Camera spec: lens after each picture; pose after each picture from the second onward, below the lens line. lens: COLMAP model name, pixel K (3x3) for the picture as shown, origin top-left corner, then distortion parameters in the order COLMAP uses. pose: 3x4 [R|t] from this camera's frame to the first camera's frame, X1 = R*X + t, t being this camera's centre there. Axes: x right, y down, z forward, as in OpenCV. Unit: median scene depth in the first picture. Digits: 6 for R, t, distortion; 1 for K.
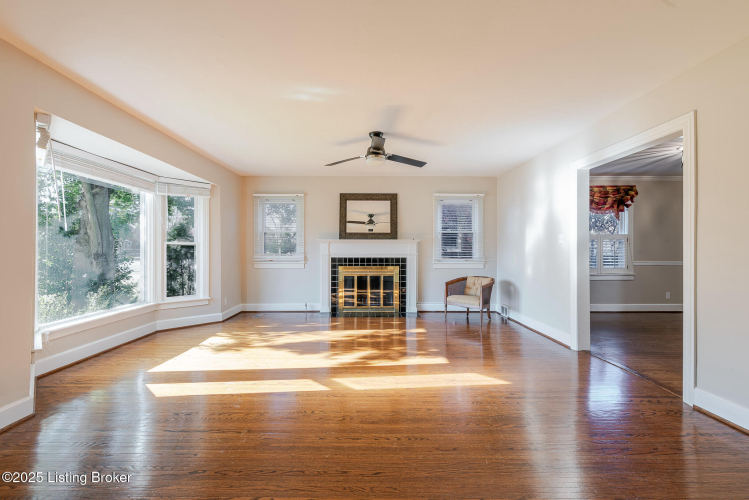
lens RADIAL K [[324.4, 0, 374.5], [0, 324.4, 250.0], [0, 0, 1]] dist [0.000630, 0.000158]
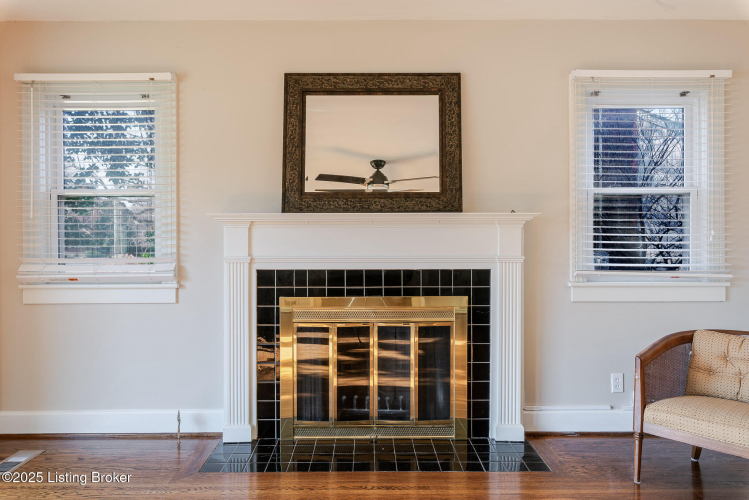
lens RADIAL K [[509.3, 0, 374.5], [0, 509.3, 250.0], [0, 0, 1]] dist [-0.000221, 0.000759]
pose [[0.999953, -0.003794, -0.008940, -0.012240], [0.003828, 0.999985, 0.003859, 0.002056], [0.008926, -0.003893, 0.999953, 0.493966]]
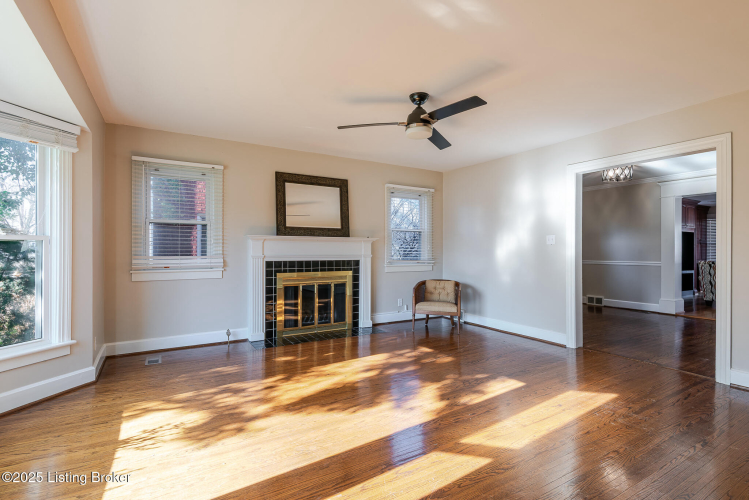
lens RADIAL K [[355.8, 0, 374.5], [0, 355.8, 250.0], [0, 0, 1]] dist [-0.000866, -0.000240]
pose [[0.864314, 0.000782, 0.502952, -0.317587], [-0.000885, 1.000000, -0.000033, -0.001289], [-0.502952, -0.000417, 0.864314, 0.214365]]
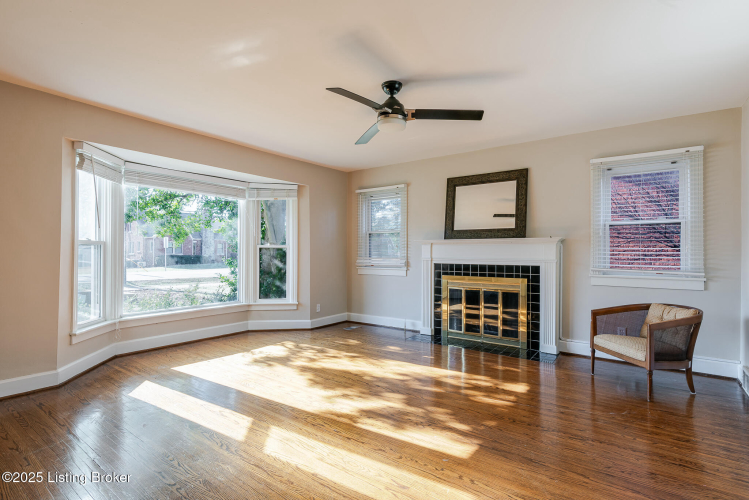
lens RADIAL K [[369.5, 0, 374.5], [0, 369.5, 250.0], [0, 0, 1]] dist [0.001952, 0.000233]
pose [[0.799338, -0.002541, -0.600877, 0.277641], [-0.003665, 0.999952, -0.009104, 0.000044], [0.600871, 0.009479, 0.799290, 0.217645]]
